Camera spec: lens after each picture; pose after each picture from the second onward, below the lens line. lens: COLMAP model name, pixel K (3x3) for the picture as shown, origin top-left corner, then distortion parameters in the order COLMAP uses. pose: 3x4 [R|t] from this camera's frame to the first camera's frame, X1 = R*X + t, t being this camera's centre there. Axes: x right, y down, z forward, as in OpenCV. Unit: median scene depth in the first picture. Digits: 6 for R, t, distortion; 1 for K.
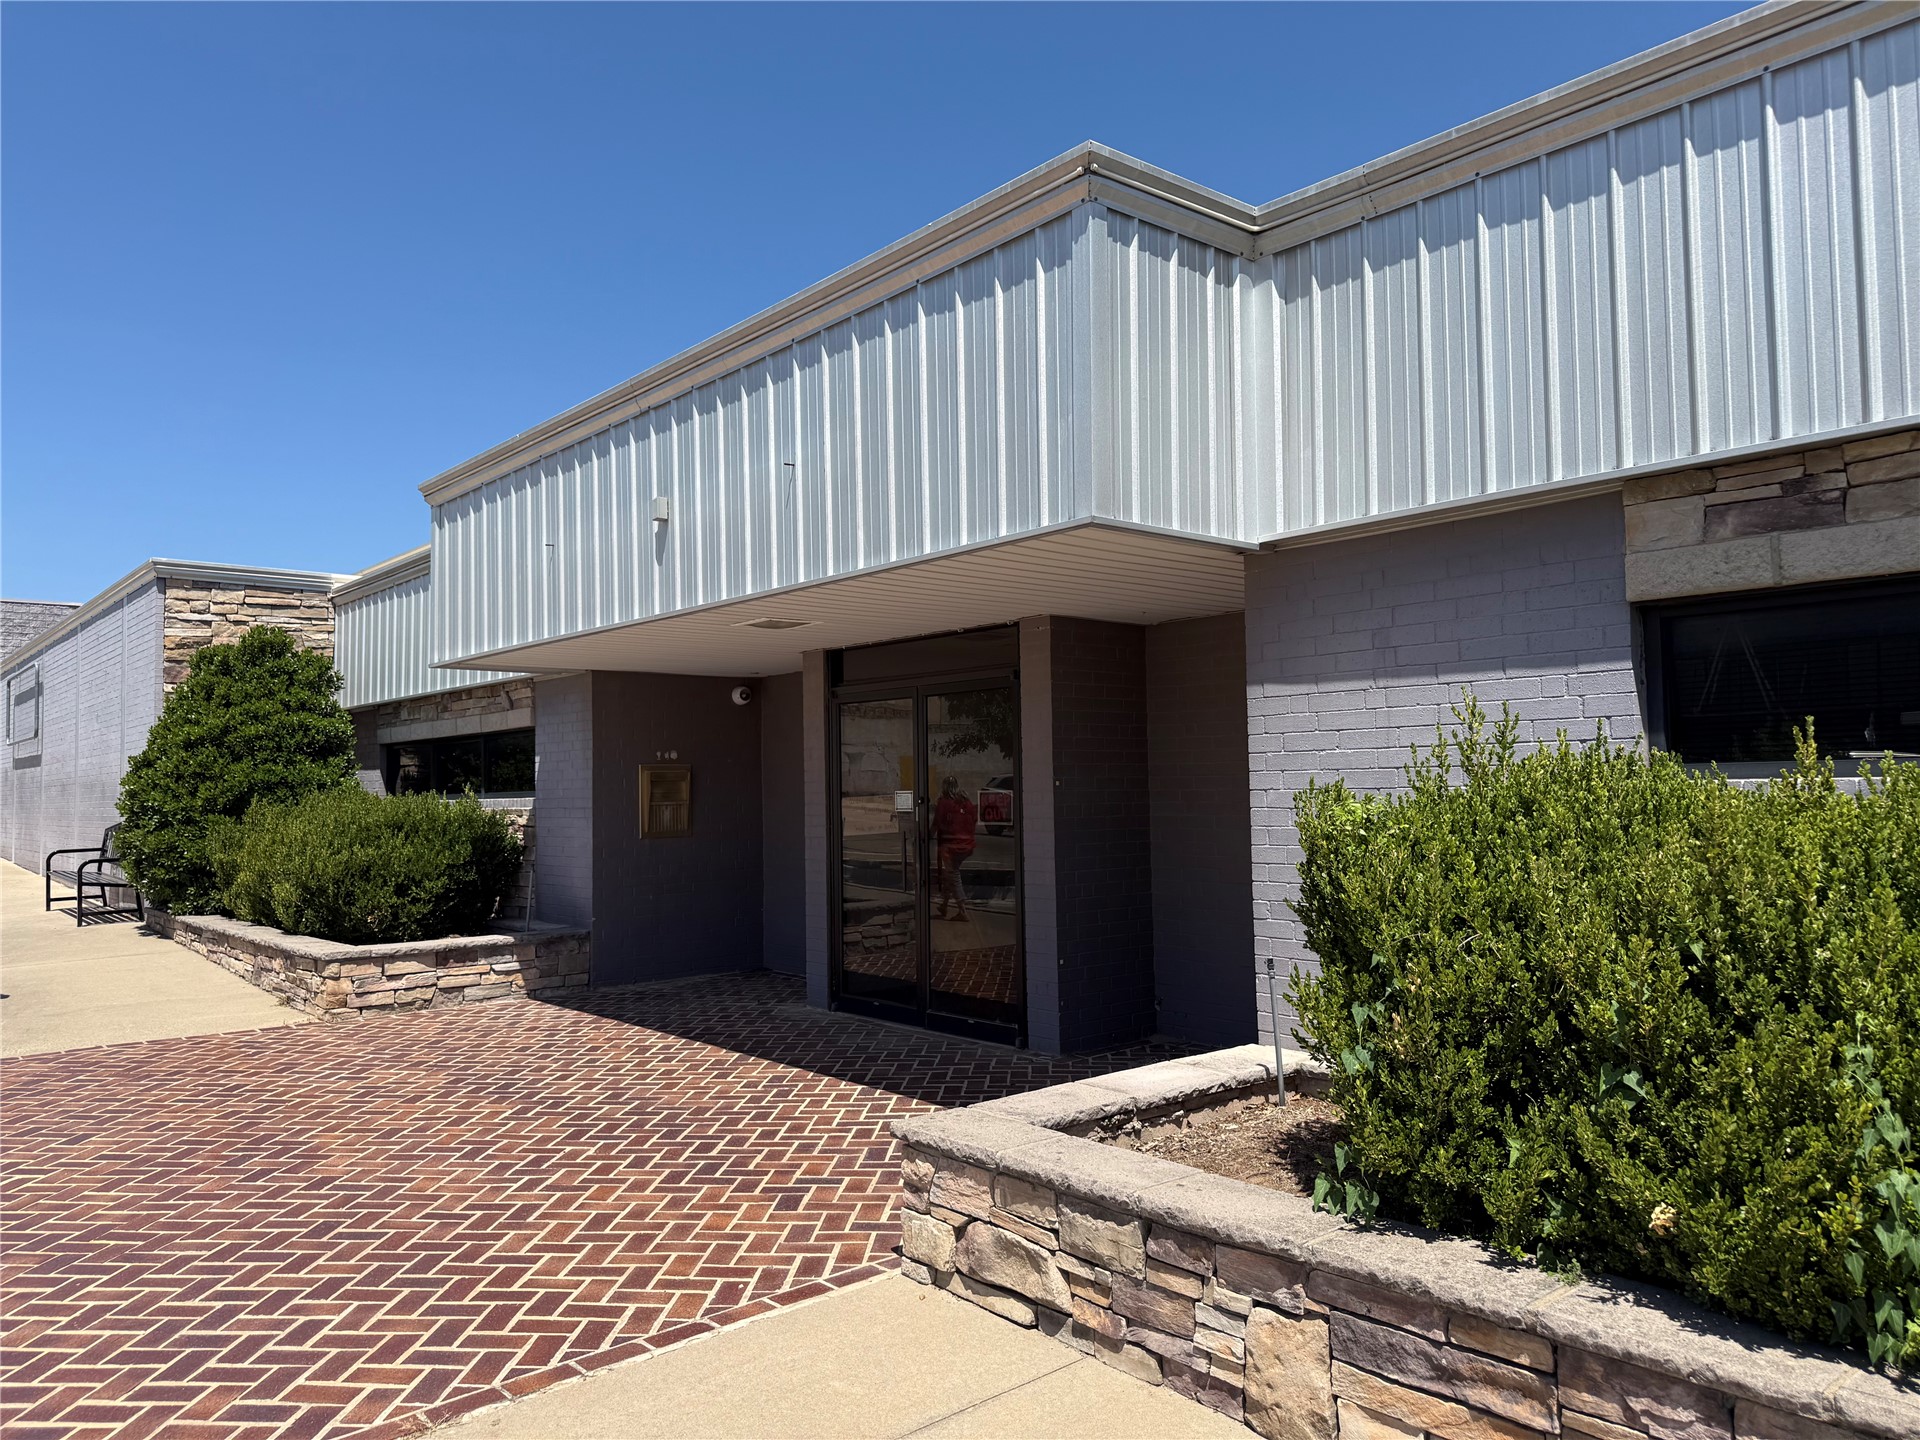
lens RADIAL K [[1357.5, 0, 899.9], [0, 1357.5, 710.5], [0, 0, 1]] dist [0.050023, -0.054878]
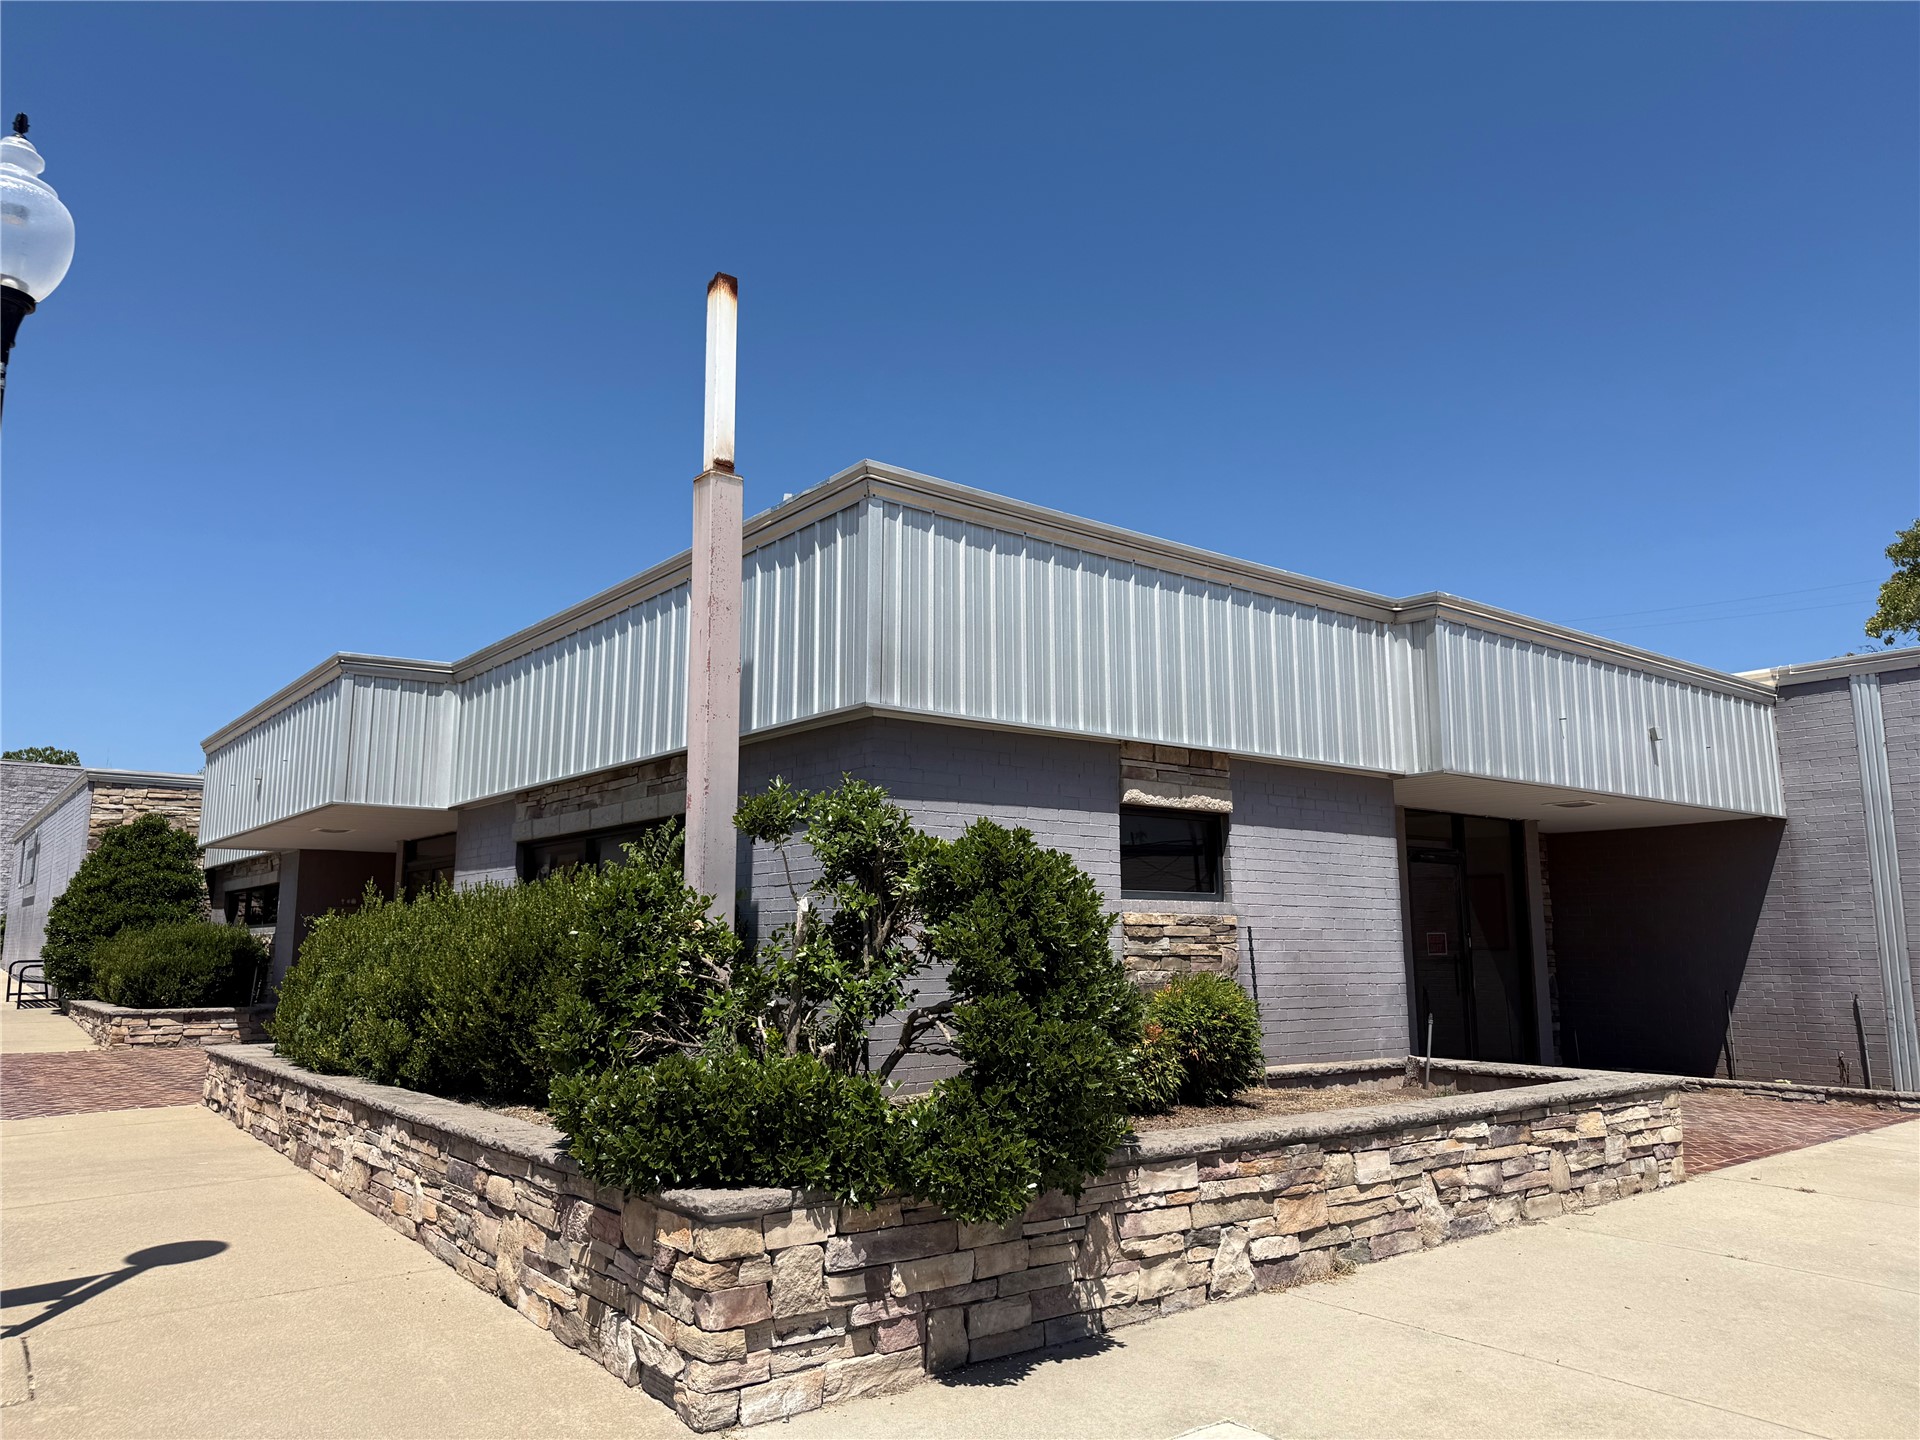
lens RADIAL K [[1357.5, 0, 960.4], [0, 1357.5, 727.2], [0, 0, 1]] dist [0.050023, -0.054878]
pose [[0.999409, 0.016327, -0.030258, 0.528842], [-0.019445, 0.994197, -0.105801, -0.013817], [0.028355, 0.106327, 0.993927, -0.560533]]
